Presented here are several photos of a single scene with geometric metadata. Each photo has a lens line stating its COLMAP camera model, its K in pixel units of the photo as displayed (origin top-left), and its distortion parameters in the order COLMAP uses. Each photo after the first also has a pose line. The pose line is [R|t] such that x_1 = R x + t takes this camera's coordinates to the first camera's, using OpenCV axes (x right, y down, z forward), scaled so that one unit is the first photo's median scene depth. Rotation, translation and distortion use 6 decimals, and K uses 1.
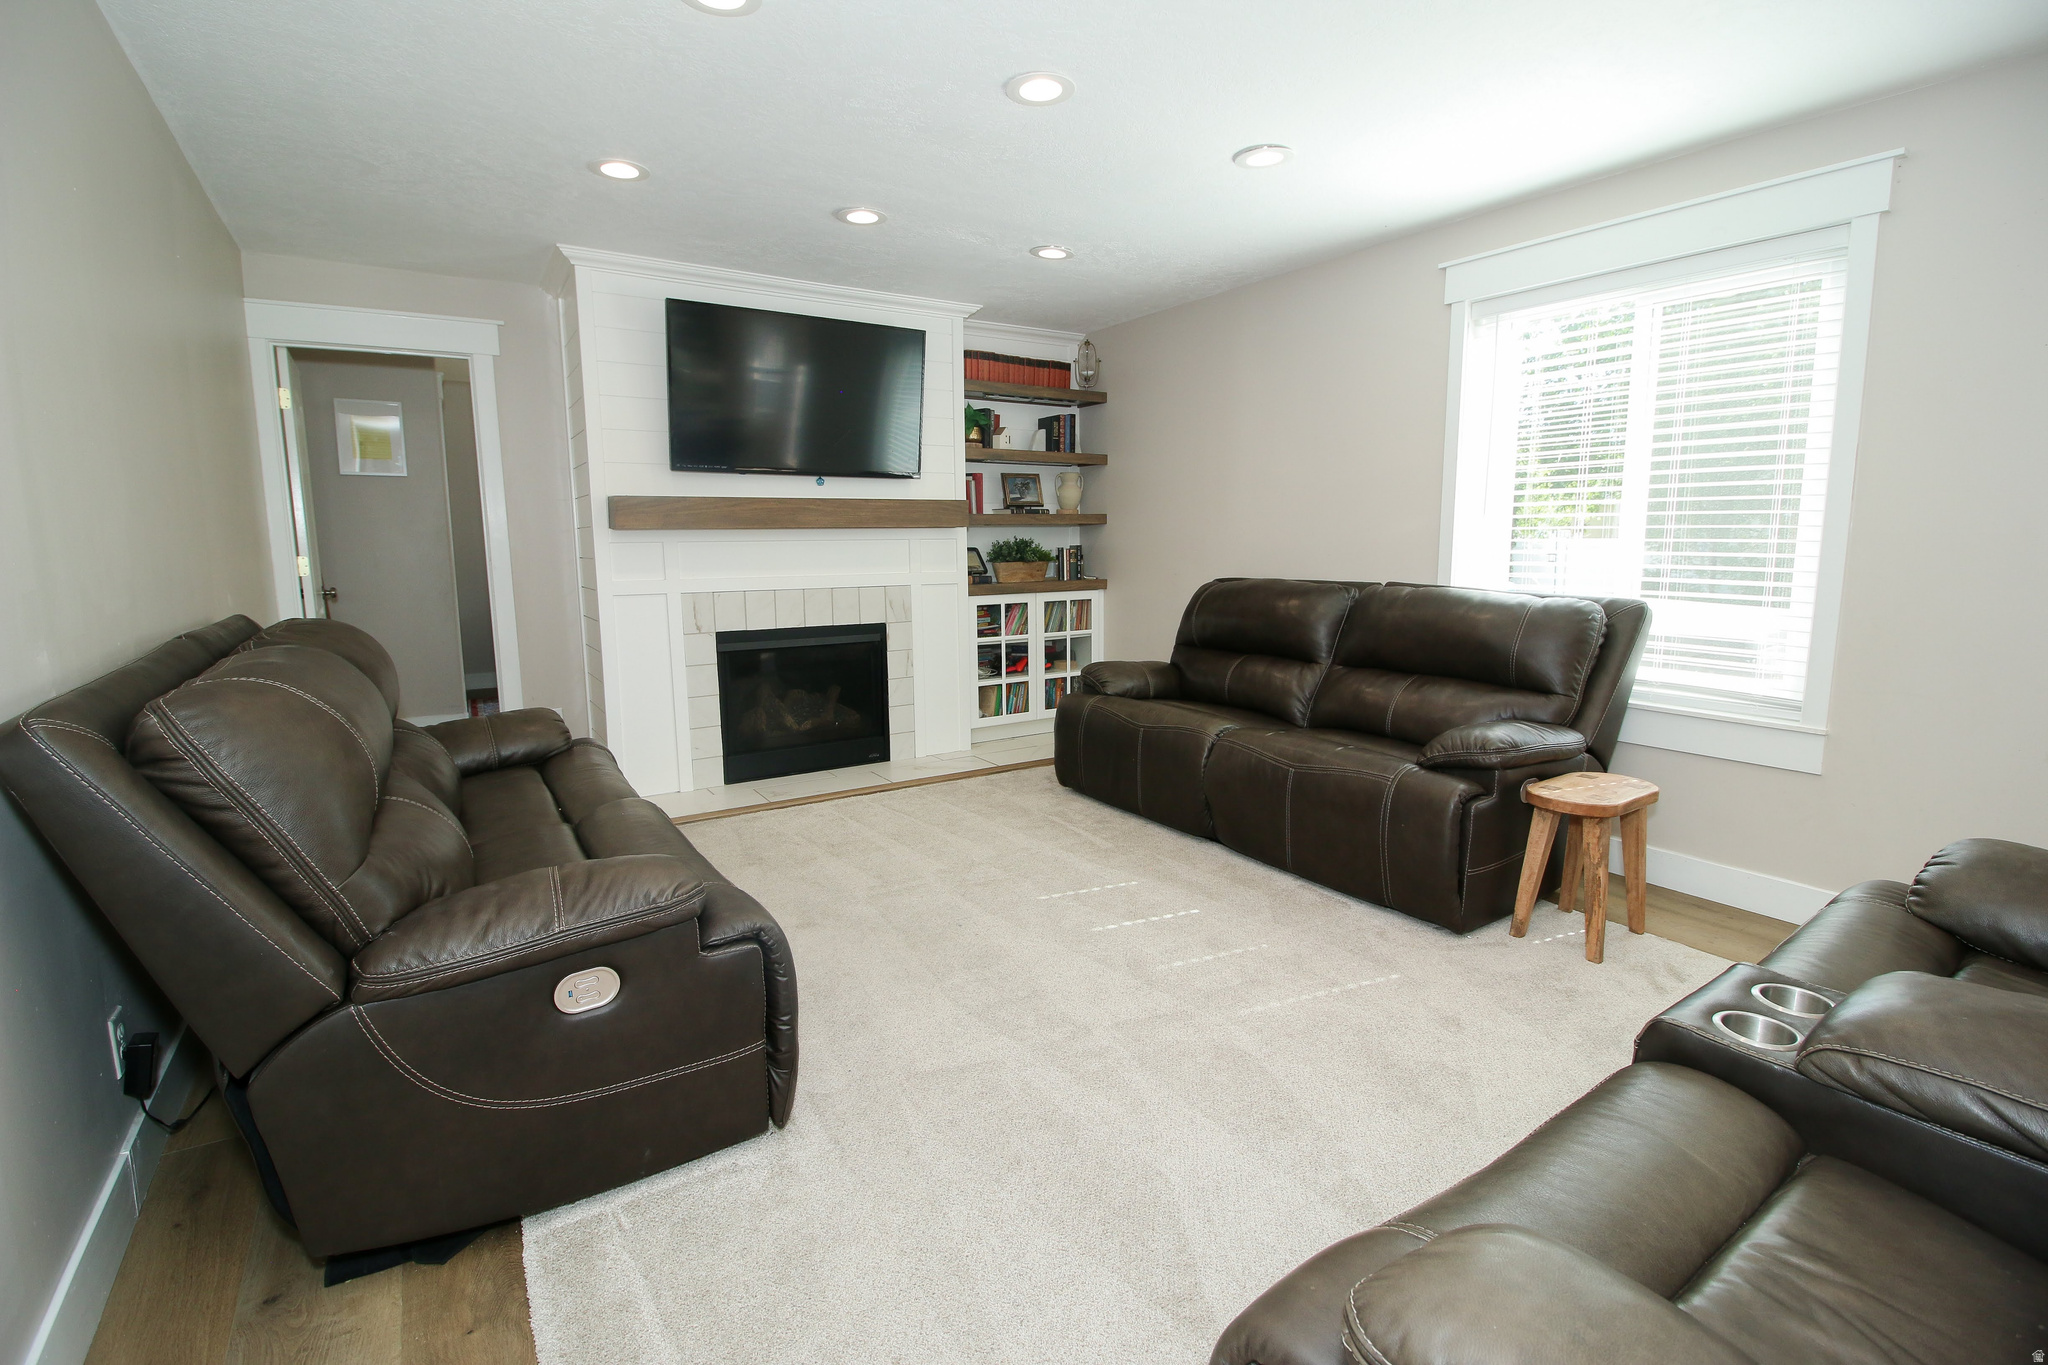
lens RADIAL K [[935.2, 0, 1030.5], [0, 935.2, 672.2], [0, 0, 1]] dist [-0.004714, -0.010987]
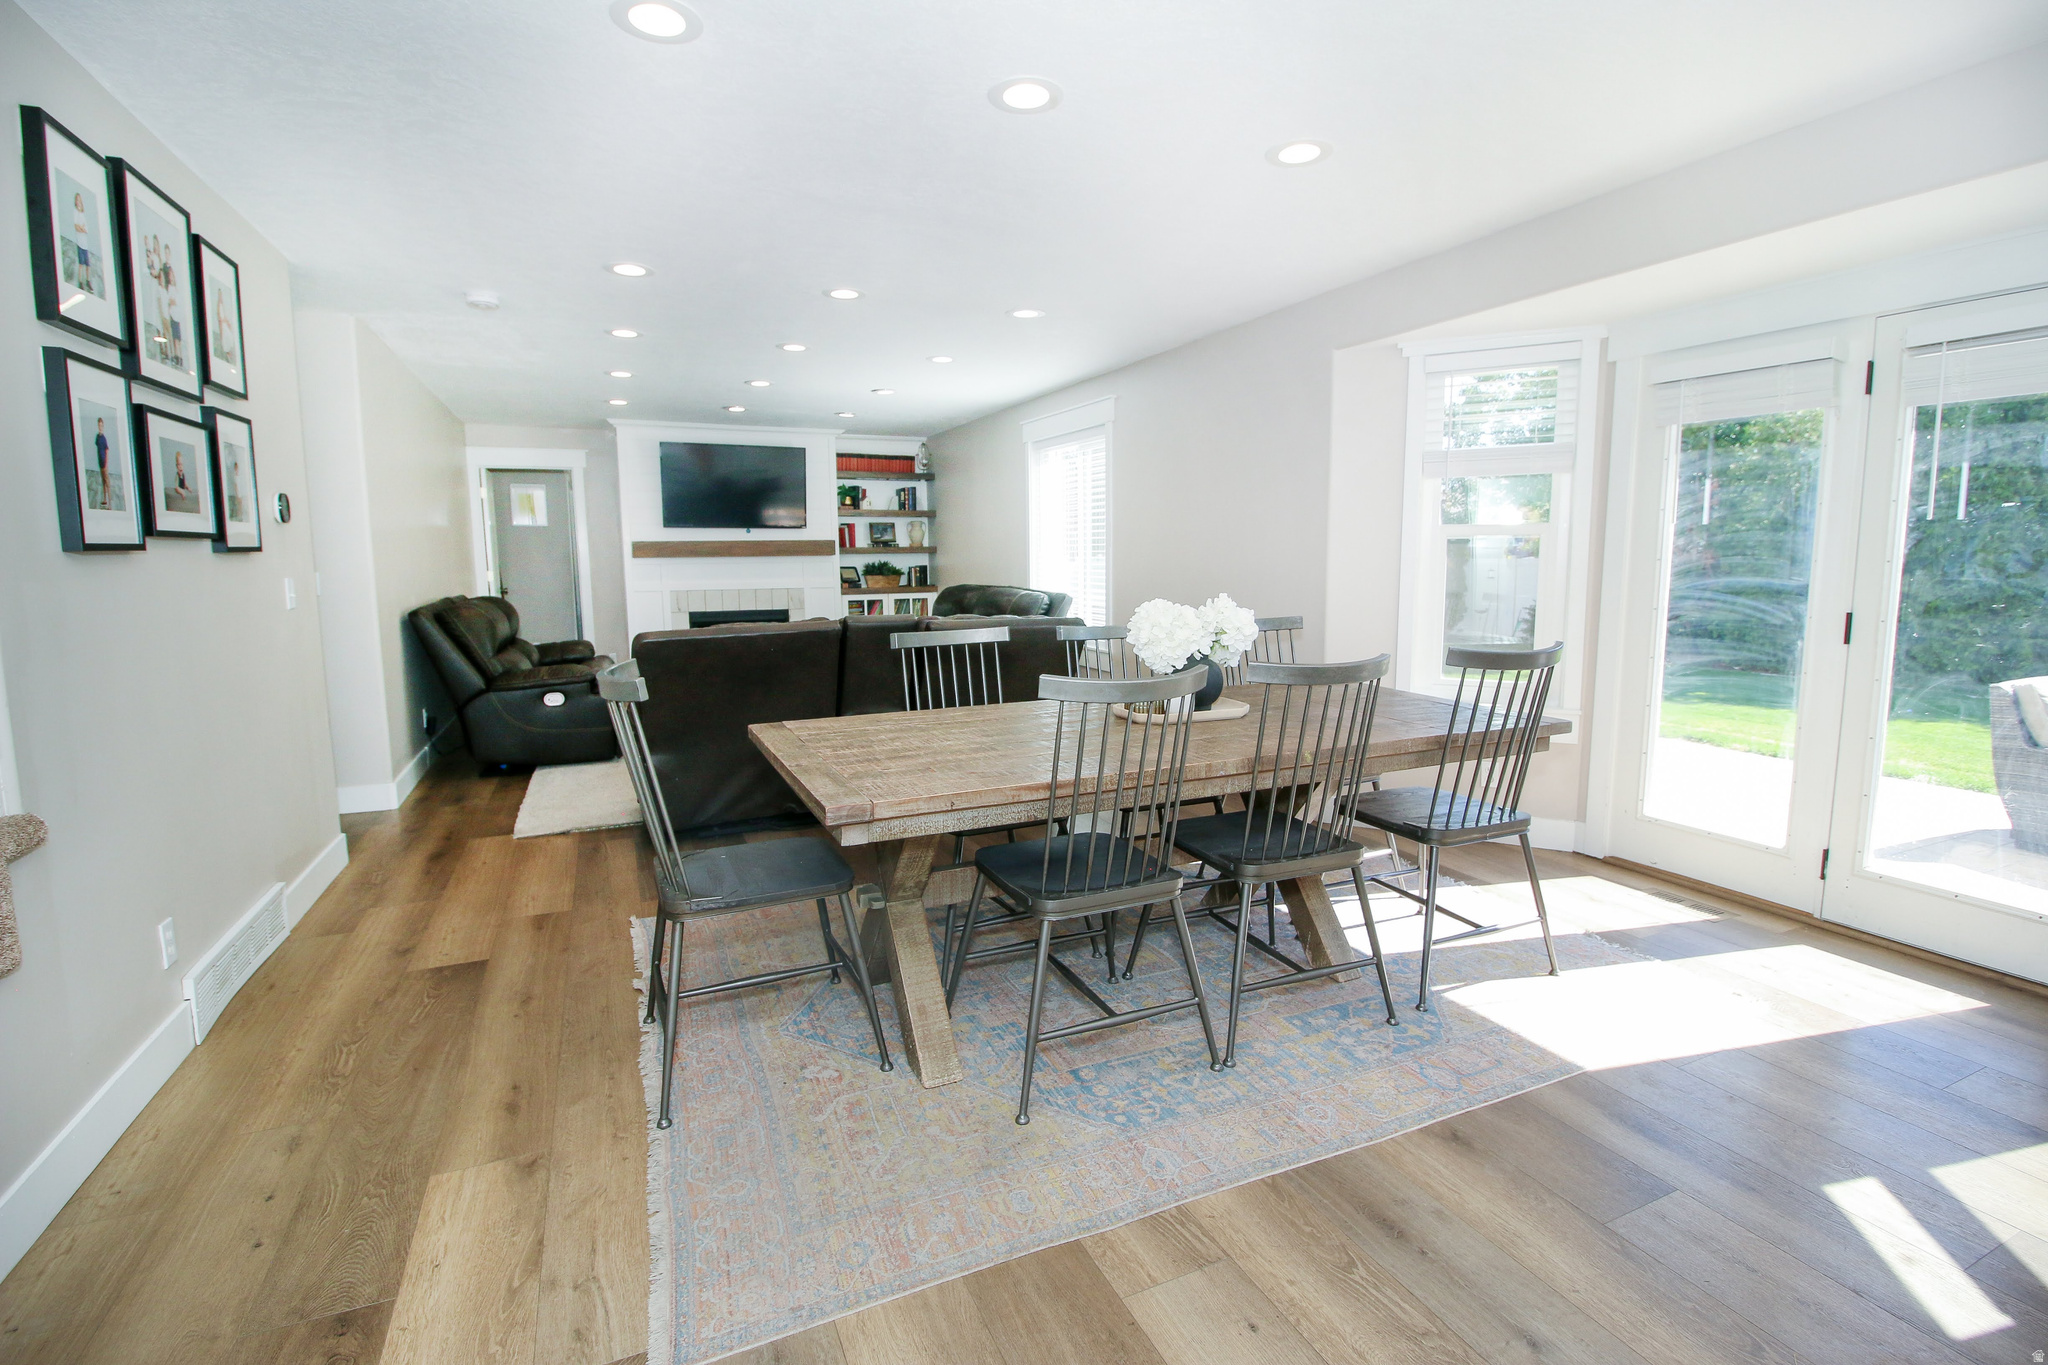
lens RADIAL K [[935.2, 0, 1028.8], [0, 935.2, 678.6], [0, 0, 1]] dist [-0.004714, -0.010987]
pose [[0.988389, 0.019637, -0.150673, 0.532481], [-0.021112, 0.999744, -0.008191, 0.078731], [0.150474, 0.011277, 0.988550, -0.643476]]
